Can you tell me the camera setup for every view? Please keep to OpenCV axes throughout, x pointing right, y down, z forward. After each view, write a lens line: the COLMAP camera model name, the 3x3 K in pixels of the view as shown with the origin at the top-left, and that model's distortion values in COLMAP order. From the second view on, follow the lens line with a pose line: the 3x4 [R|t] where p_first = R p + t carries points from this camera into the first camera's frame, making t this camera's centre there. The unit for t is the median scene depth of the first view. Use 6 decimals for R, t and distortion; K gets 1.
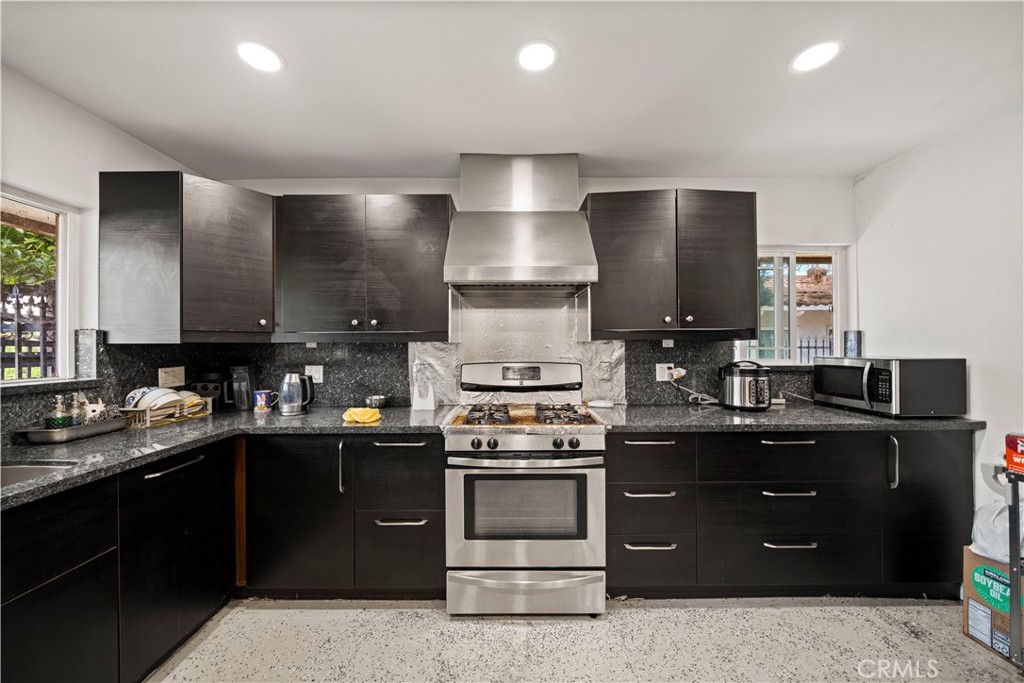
lens RADIAL K [[372.6, 0, 511.0], [0, 372.6, 347.0], [0, 0, 1]] dist [-0.003208, -0.000312]
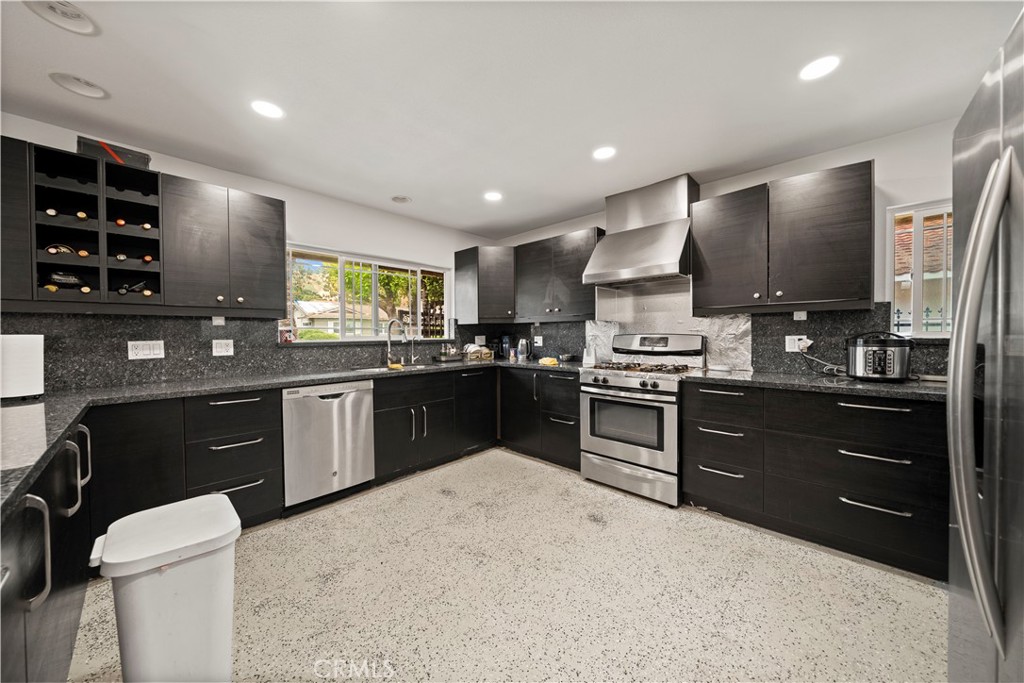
lens RADIAL K [[350.3, 0, 512.0], [0, 350.3, 341.5], [0, 0, 1]] dist [-0.000028, 0.000000]
pose [[0.730525, 0.013518, -0.682752, 0.671774], [0.003529, 0.999716, 0.023570, 0.047144], [0.682877, -0.019628, 0.730270, -0.385905]]
